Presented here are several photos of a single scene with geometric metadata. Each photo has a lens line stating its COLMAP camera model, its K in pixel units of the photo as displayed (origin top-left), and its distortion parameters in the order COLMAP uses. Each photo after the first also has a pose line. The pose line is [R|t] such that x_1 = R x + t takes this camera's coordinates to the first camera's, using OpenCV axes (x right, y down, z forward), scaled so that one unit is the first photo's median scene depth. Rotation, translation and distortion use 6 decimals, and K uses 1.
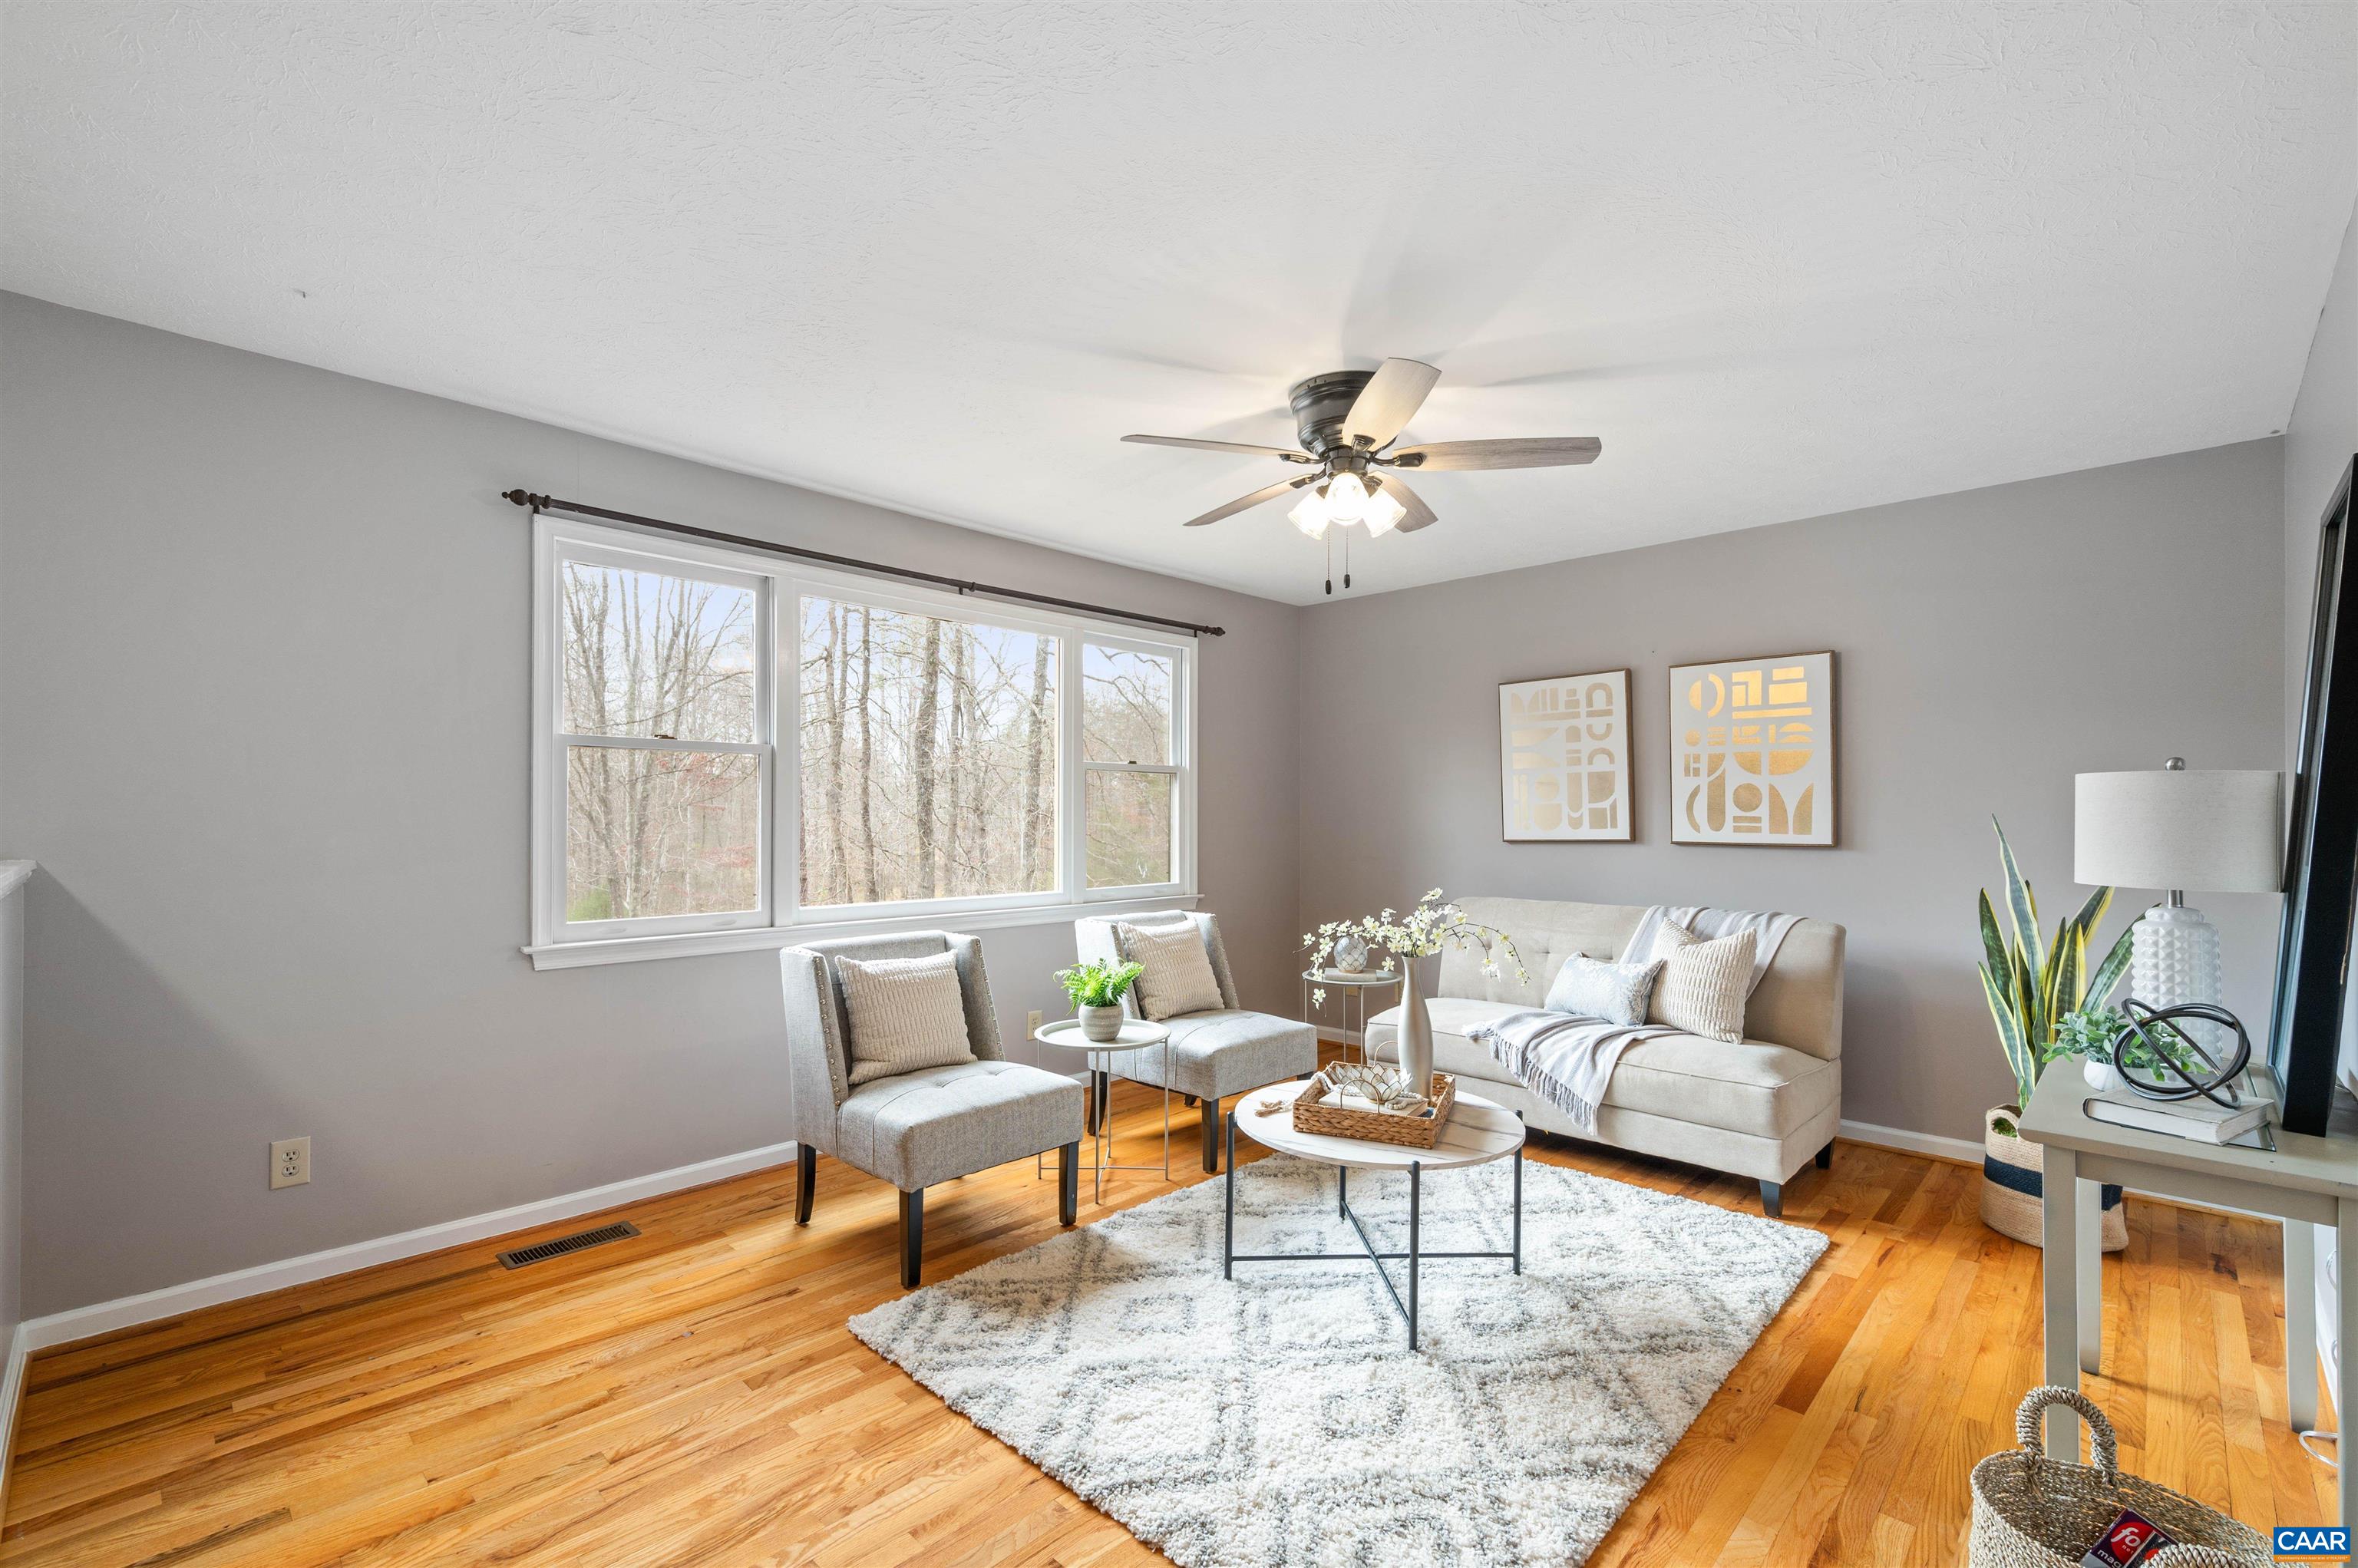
lens RADIAL K [[1037.1, 0, 1178.0], [0, 1037.1, 808.6], [0, 0, 1]] dist [0.000232, 0.000031]
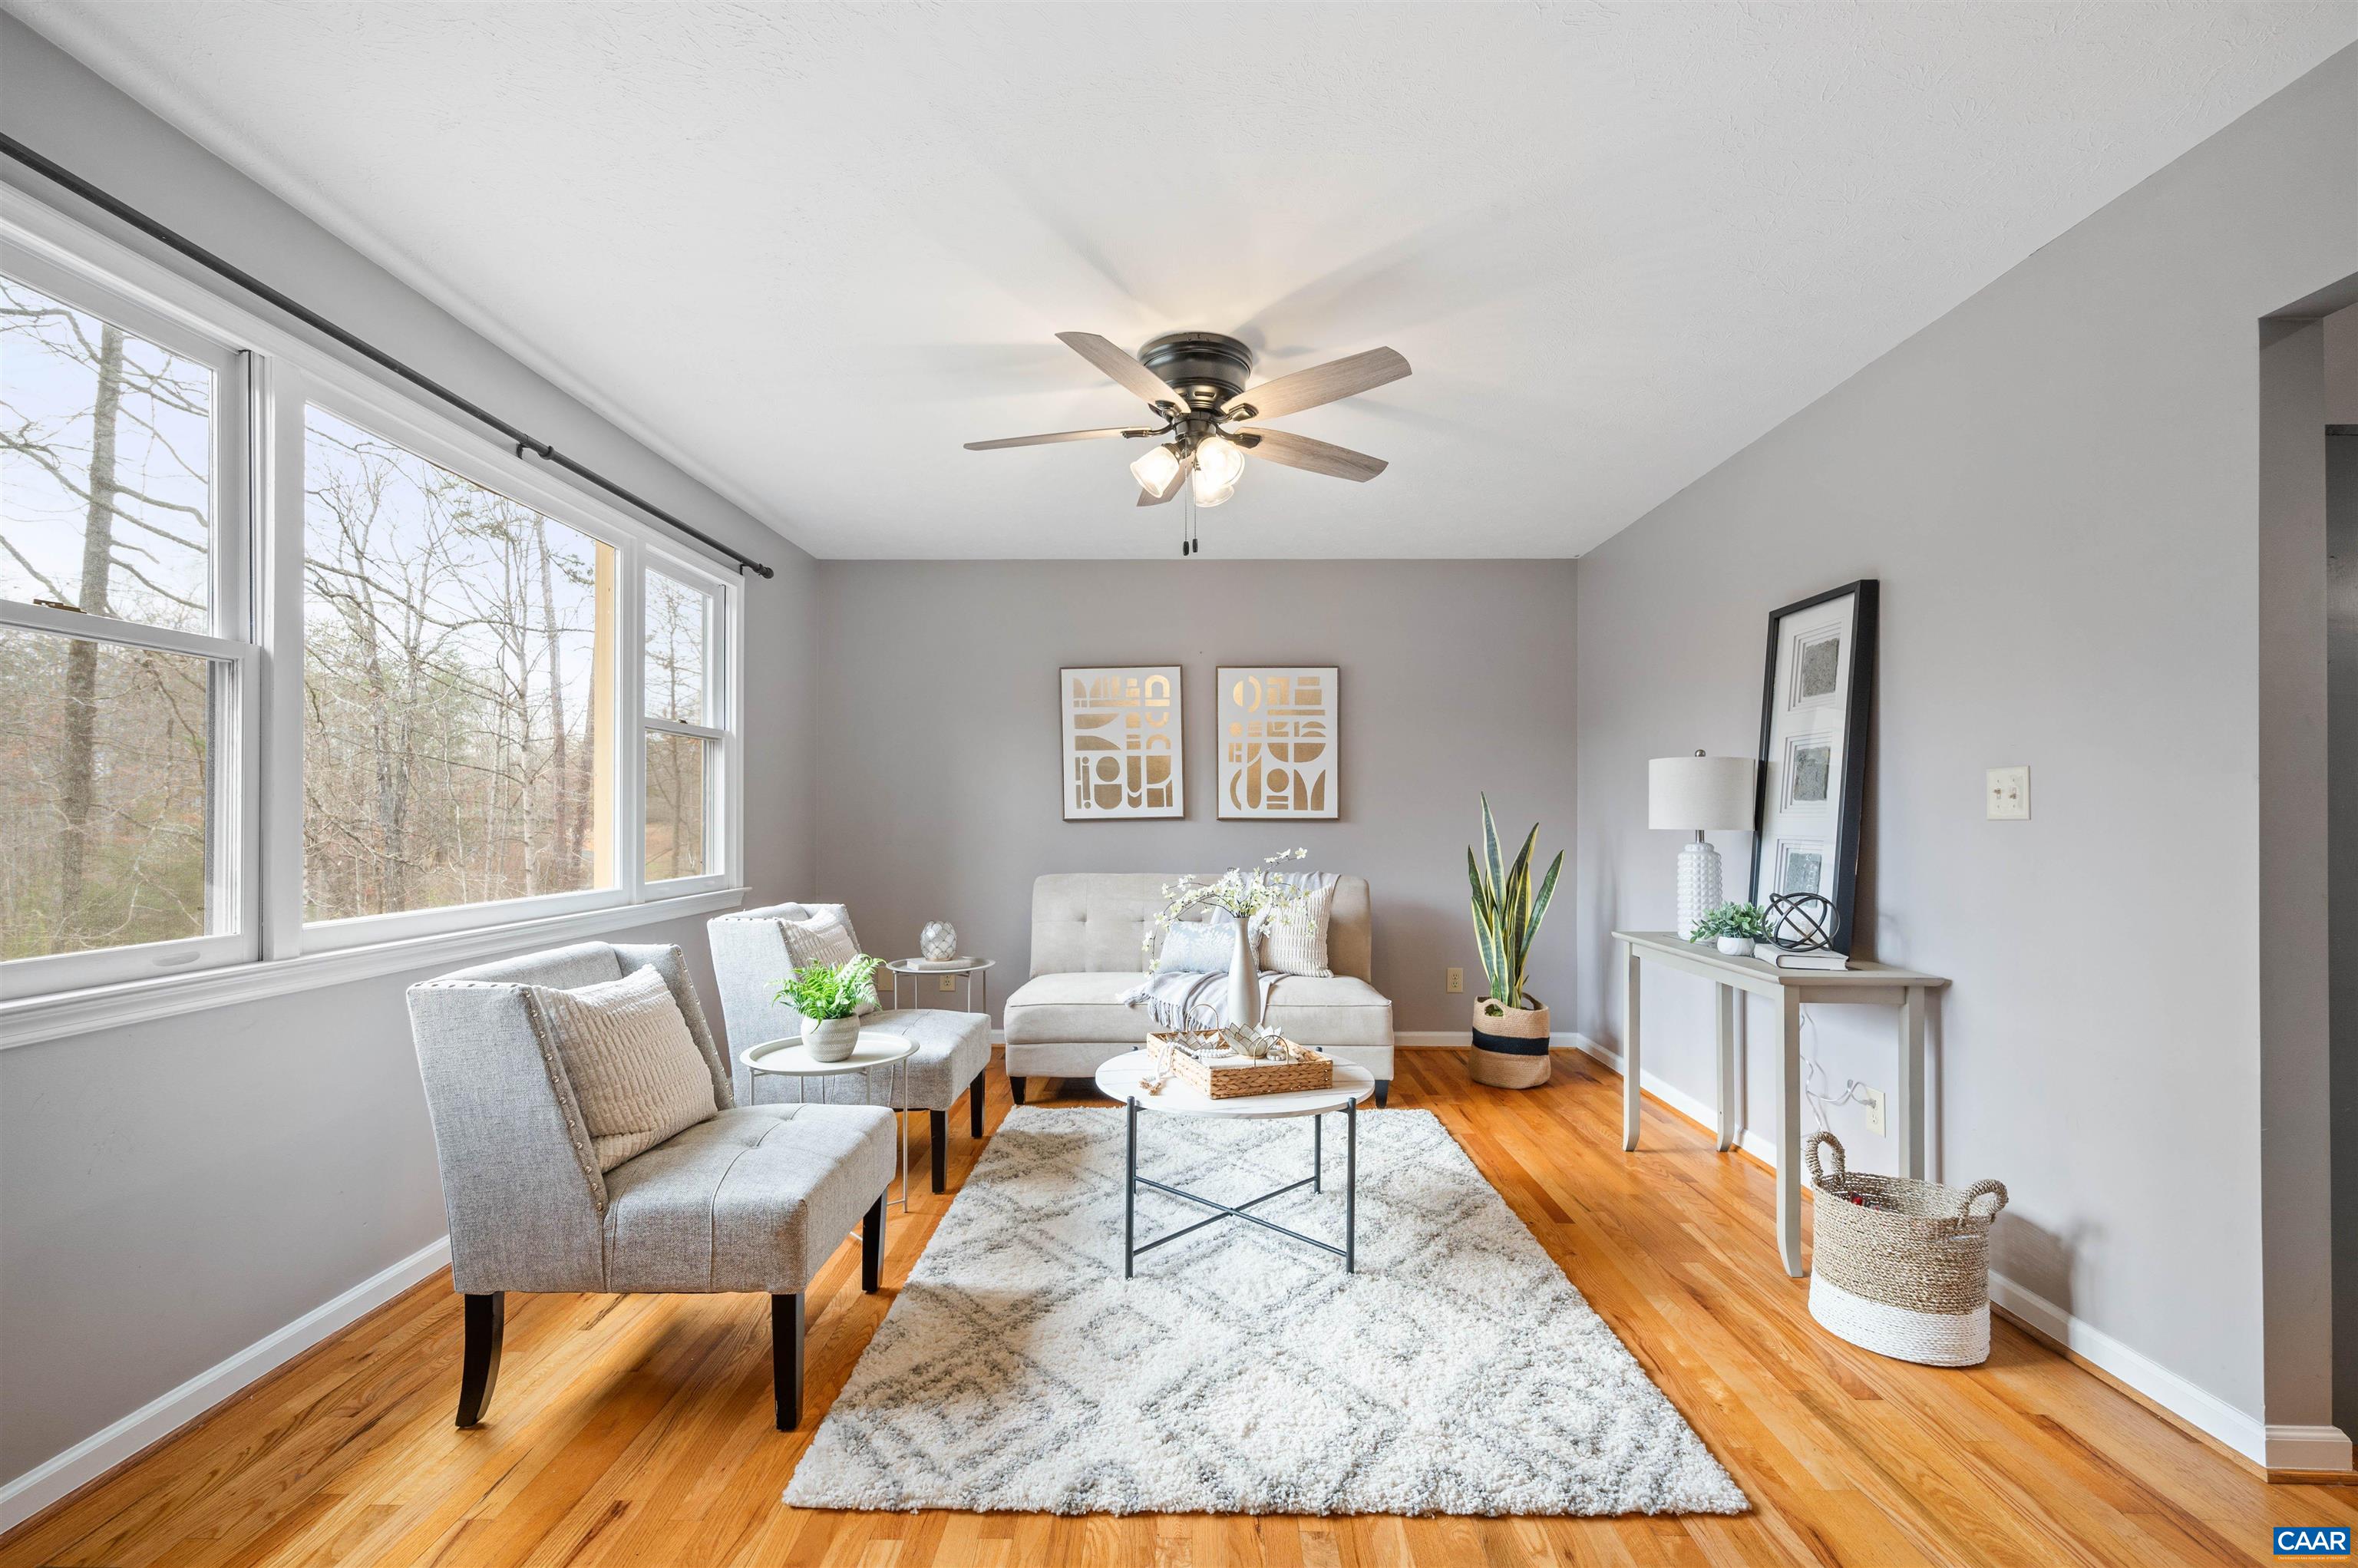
lens RADIAL K [[1037.1, 0, 1178.0], [0, 1037.1, 808.6], [0, 0, 1]] dist [0.000232, 0.000031]
pose [[0.719418, 0.004859, 0.694560, -0.512556], [-0.004859, 0.999986, -0.001963, 0.034041], [-0.694560, -0.001963, 0.719432, 0.277482]]
